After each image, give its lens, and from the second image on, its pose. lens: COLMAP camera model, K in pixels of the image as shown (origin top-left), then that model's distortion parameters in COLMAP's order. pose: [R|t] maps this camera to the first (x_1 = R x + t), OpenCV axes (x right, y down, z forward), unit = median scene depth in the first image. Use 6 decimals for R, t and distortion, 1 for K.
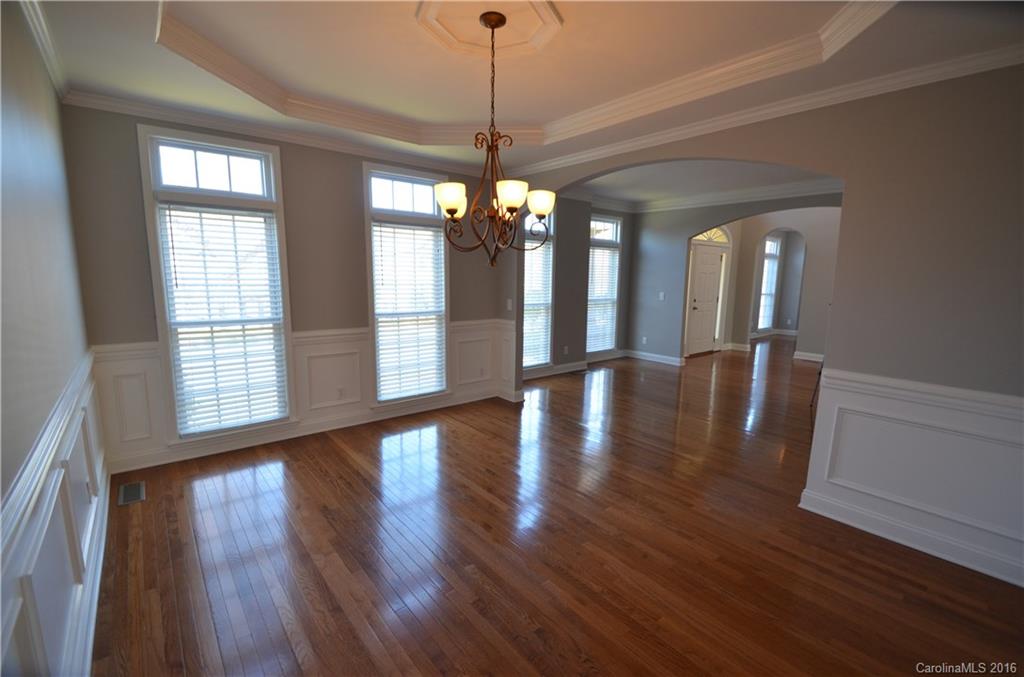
lens RADIAL K [[446.0, 0, 513.2], [0, 446.0, 344.8], [0, 0, 1]] dist [-0.002990, -0.003478]
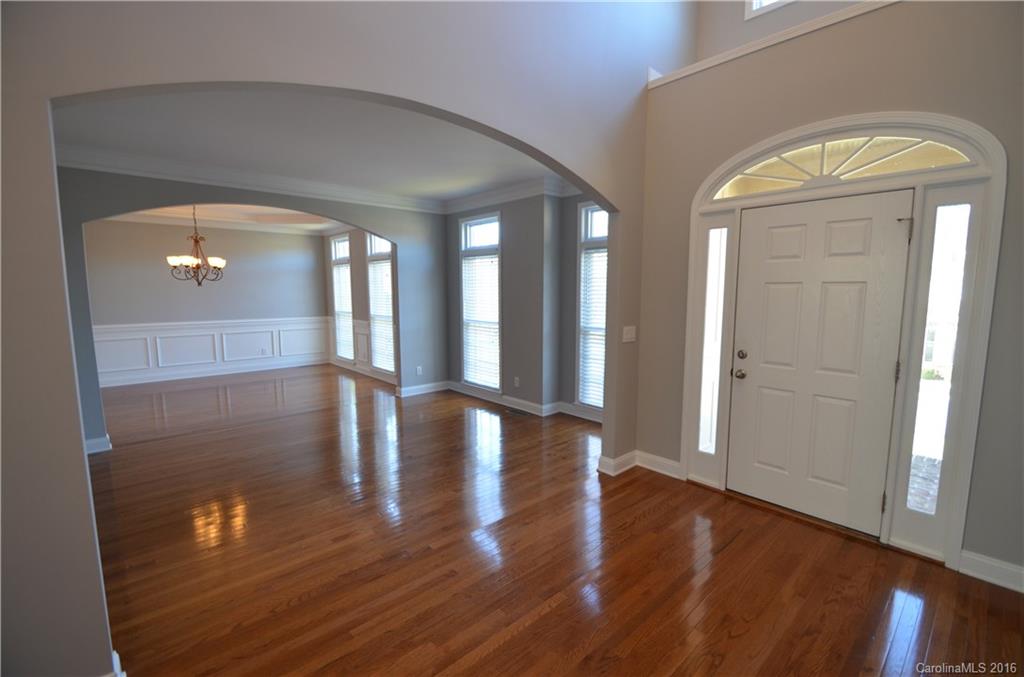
lens RADIAL K [[446.0, 0, 519.7], [0, 446.0, 340.6], [0, 0, 1]] dist [-0.002990, -0.003478]
pose [[0.032406, 0.099190, -0.994541, 1.049551], [-0.148186, 0.984543, 0.093364, -0.158891], [0.988428, 0.144351, 0.046604, 1.067241]]
